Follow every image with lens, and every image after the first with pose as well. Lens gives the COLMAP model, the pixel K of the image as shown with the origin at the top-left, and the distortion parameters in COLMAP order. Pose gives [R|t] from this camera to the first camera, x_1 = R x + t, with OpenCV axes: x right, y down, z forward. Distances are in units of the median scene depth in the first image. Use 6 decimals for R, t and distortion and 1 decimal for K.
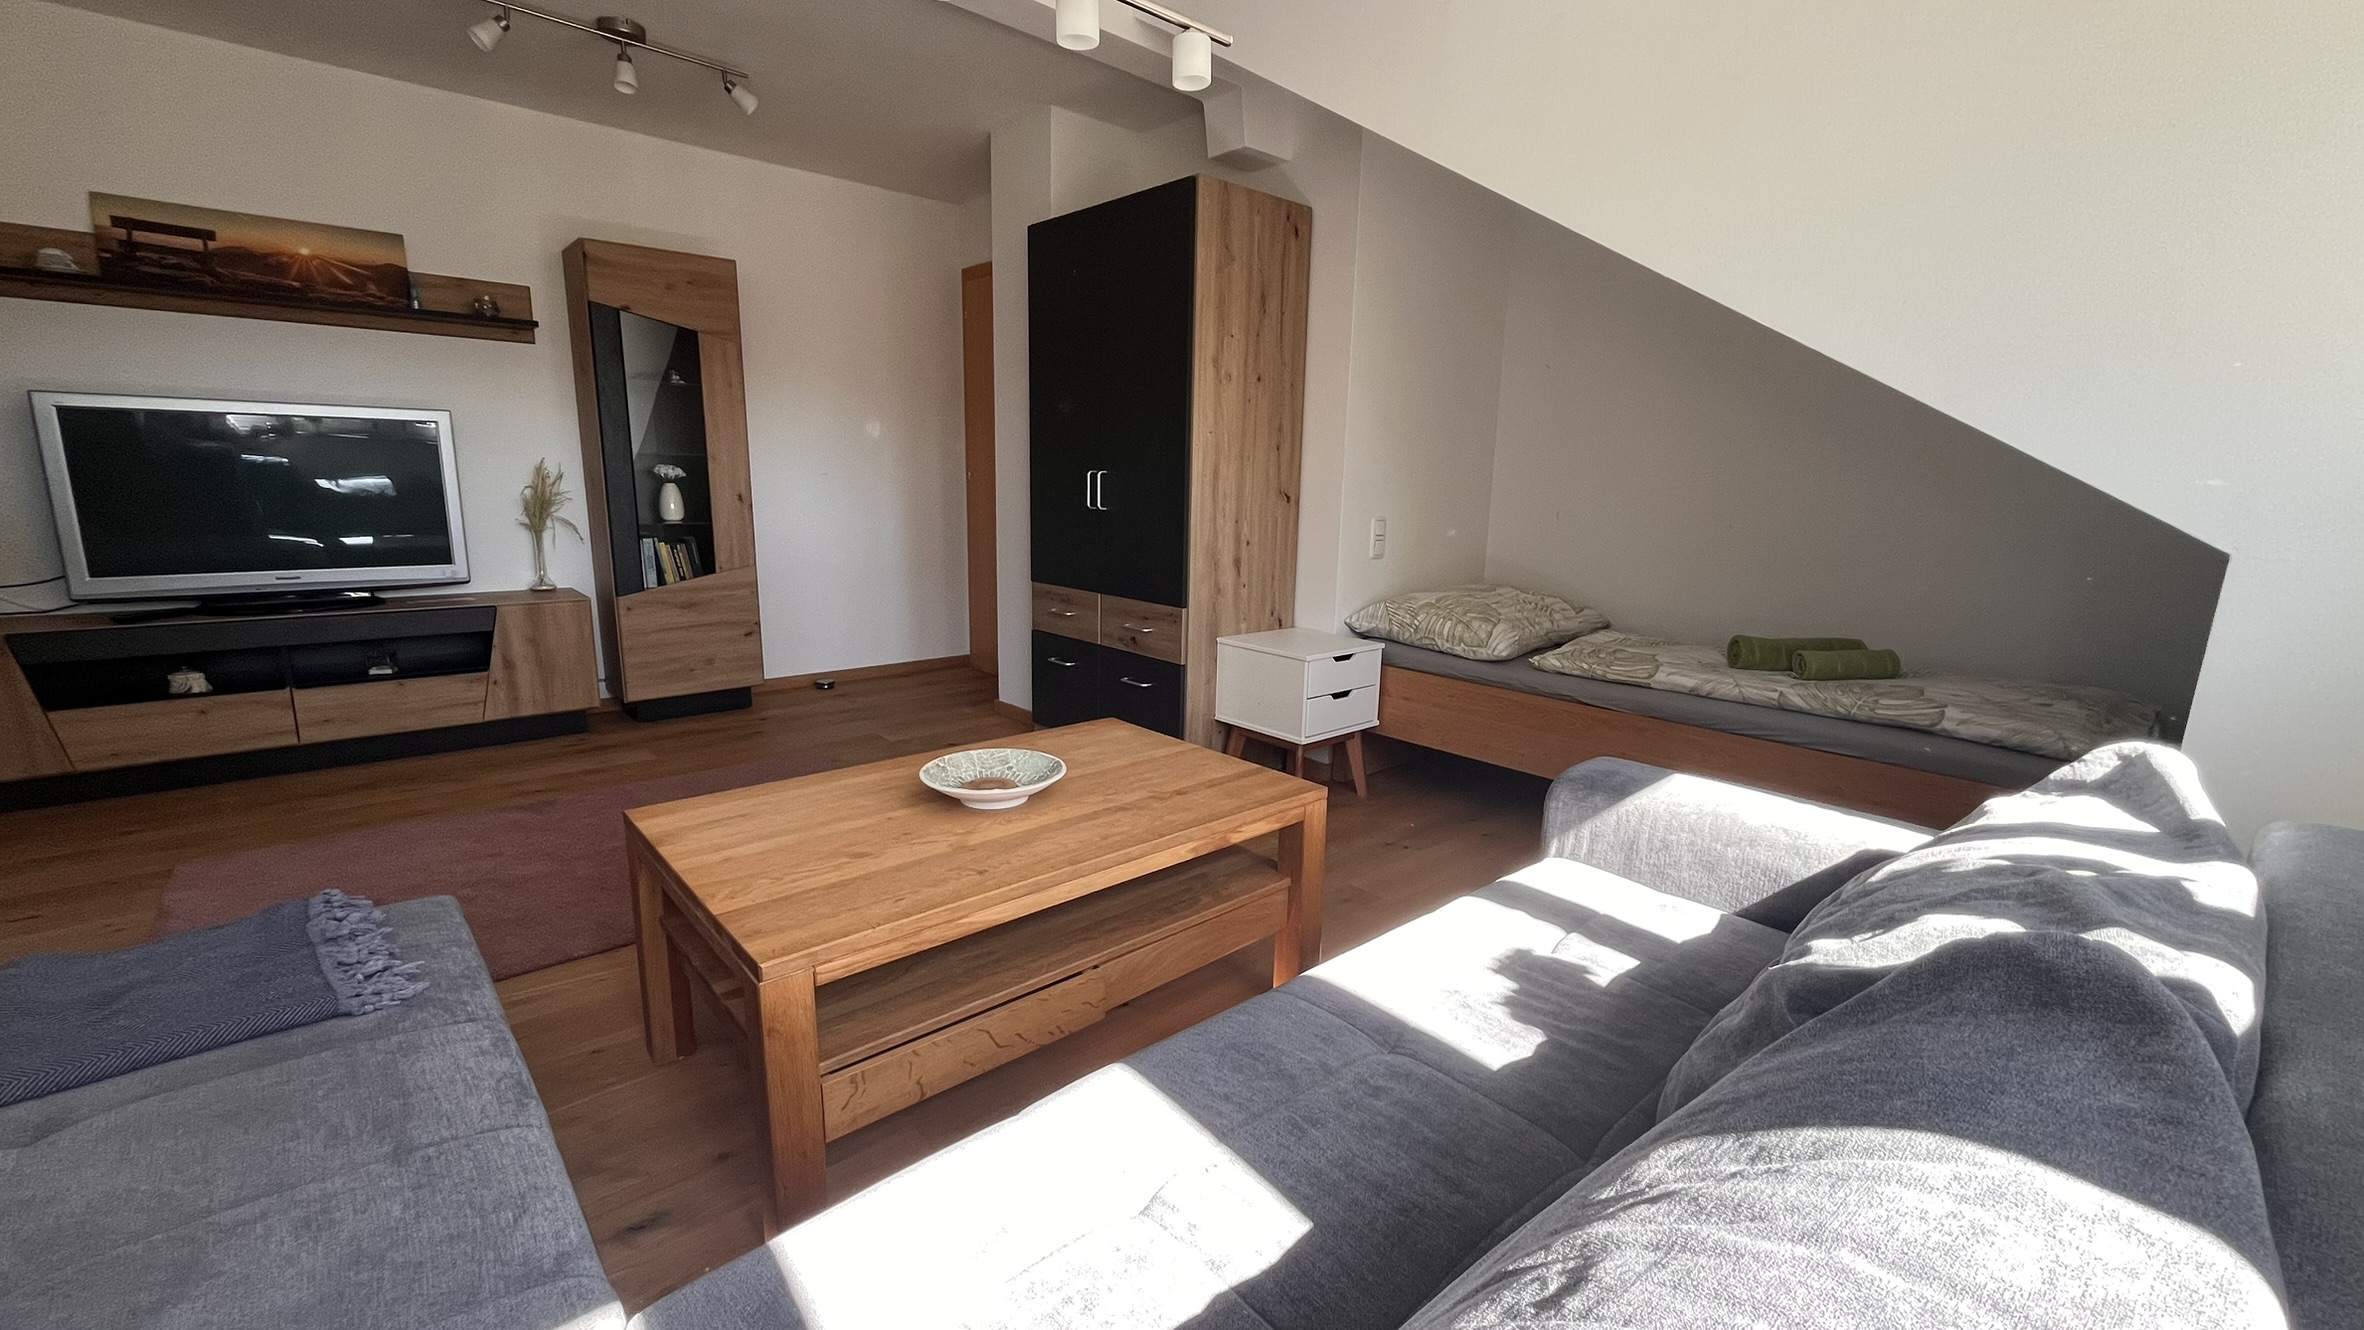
lens RADIAL K [[957.4, 0, 1180.9], [0, 957.4, 664.8], [0, 0, 1]] dist [-0.002625, -0.000724]
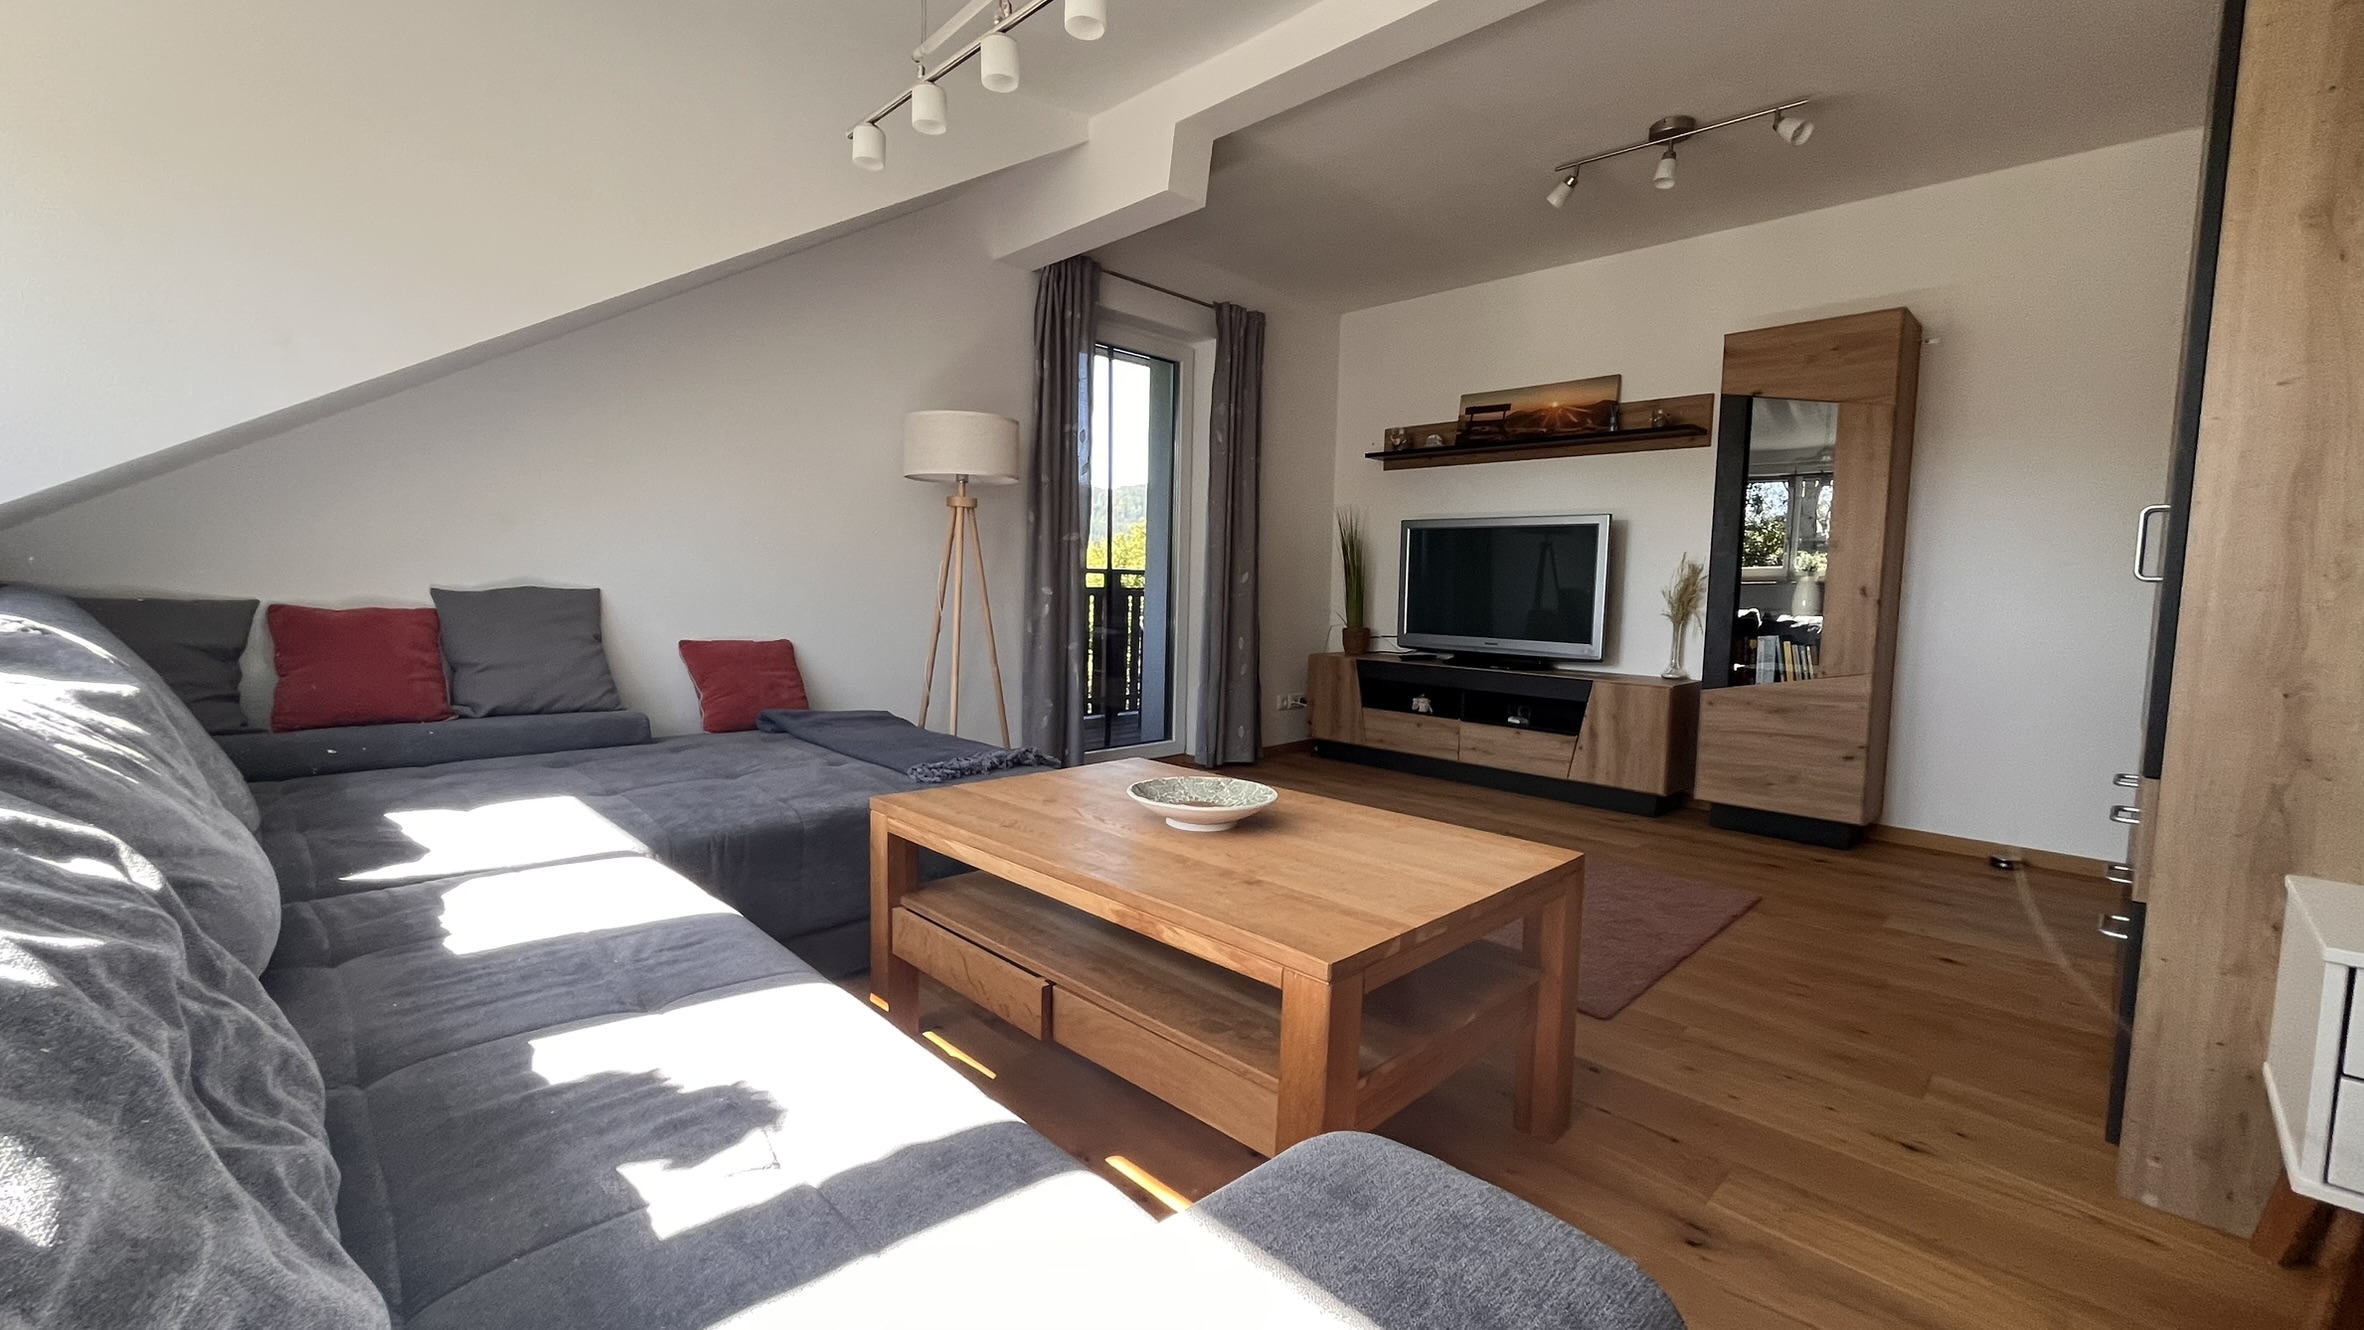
lens RADIAL K [[957.4, 0, 1180.2], [0, 957.4, 666.1], [0, 0, 1]] dist [-0.002625, -0.000724]
pose [[0.045441, 0.062330, -0.997021, 0.401157], [-0.220641, 0.974029, 0.050837, -0.030099], [0.974296, 0.217673, 0.058014, 0.481591]]
